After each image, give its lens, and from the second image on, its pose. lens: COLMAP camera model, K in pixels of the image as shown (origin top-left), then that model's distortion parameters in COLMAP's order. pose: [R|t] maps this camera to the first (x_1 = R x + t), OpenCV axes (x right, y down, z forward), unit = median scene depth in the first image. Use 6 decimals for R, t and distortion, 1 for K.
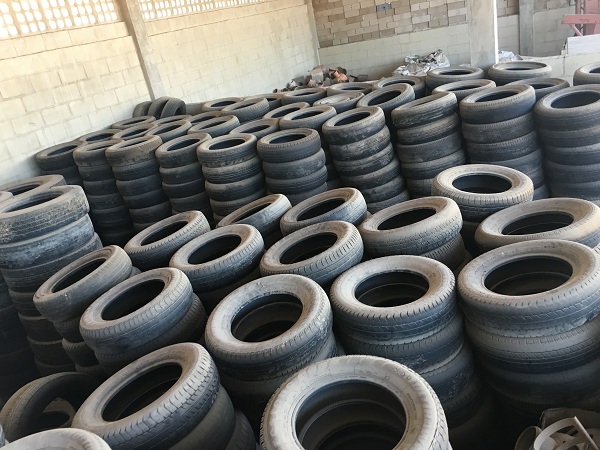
lens RADIAL K [[517.6, 0, 300.0], [0, 517.6, 225.0], [0, 0, 1]] dist [0.105524, -0.136027]
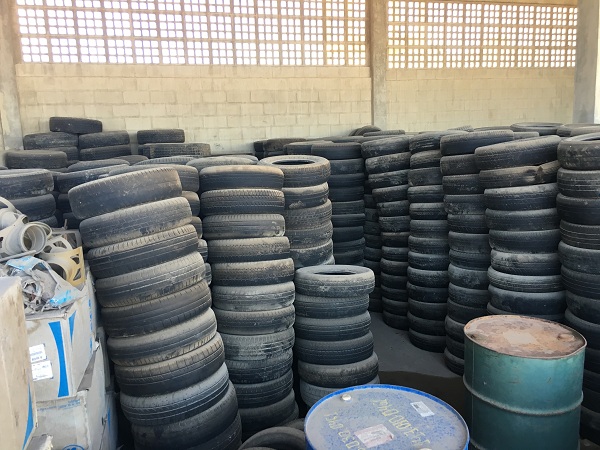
lens RADIAL K [[517.6, 0, 300.0], [0, 517.6, 225.0], [0, 0, 1]] dist [0.105524, -0.136027]
pose [[0.654330, 0.277463, -0.703467, 0.622244], [-0.369992, 0.928770, 0.022180, 0.010209], [0.659514, 0.245764, 0.710381, 0.080105]]
